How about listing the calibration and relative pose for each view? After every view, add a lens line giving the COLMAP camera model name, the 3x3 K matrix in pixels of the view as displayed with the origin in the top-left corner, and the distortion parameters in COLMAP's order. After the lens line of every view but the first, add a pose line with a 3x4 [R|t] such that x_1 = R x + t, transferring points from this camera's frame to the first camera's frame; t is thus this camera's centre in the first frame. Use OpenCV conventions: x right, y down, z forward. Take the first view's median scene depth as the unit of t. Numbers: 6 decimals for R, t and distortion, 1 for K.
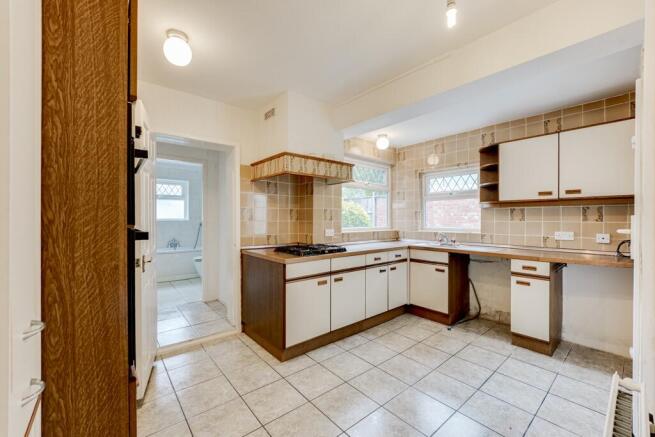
lens RADIAL K [[265.6, 0, 327.5], [0, 265.6, 223.0], [0, 0, 1]] dist [-0.024095, -0.000036]
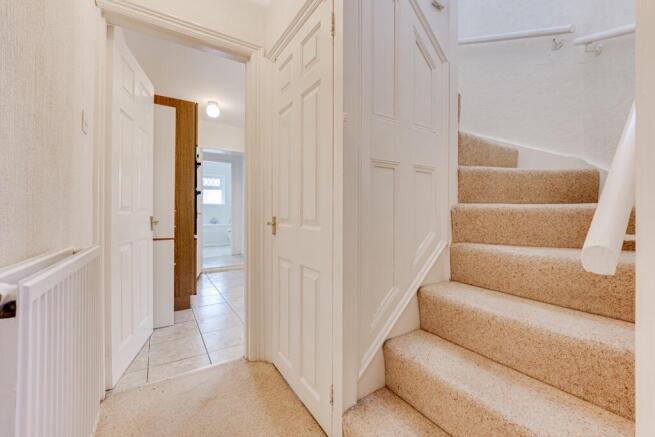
lens RADIAL K [[272.2, 0, 334.5], [0, 272.2, 211.0], [0, 0, 1]] dist [0.000067, 0.000113]
pose [[0.992667, -0.004985, -0.120780, 0.064471], [0.001948, 0.999679, -0.025254, 0.019118], [0.120867, 0.024833, 0.992358, -0.101601]]
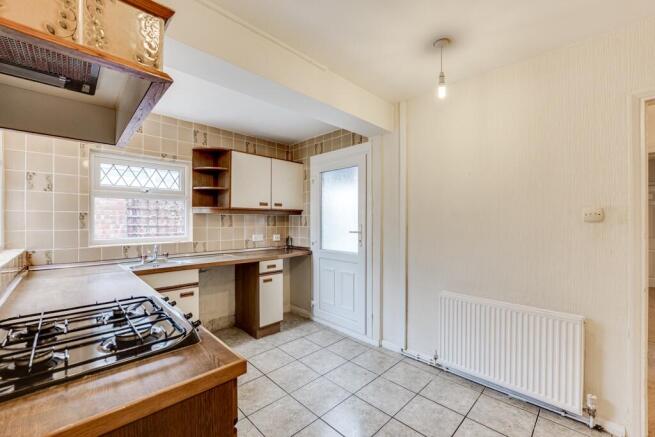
lens RADIAL K [[265.6, 0, 327.5], [0, 265.6, 223.0], [0, 0, 1]] dist [-0.024095, -0.000036]
pose [[-0.084348, -0.009080, 0.996395, -0.404812], [0.014954, 0.999834, 0.010378, -0.030826], [-0.996324, 0.015776, -0.084199, 0.753962]]
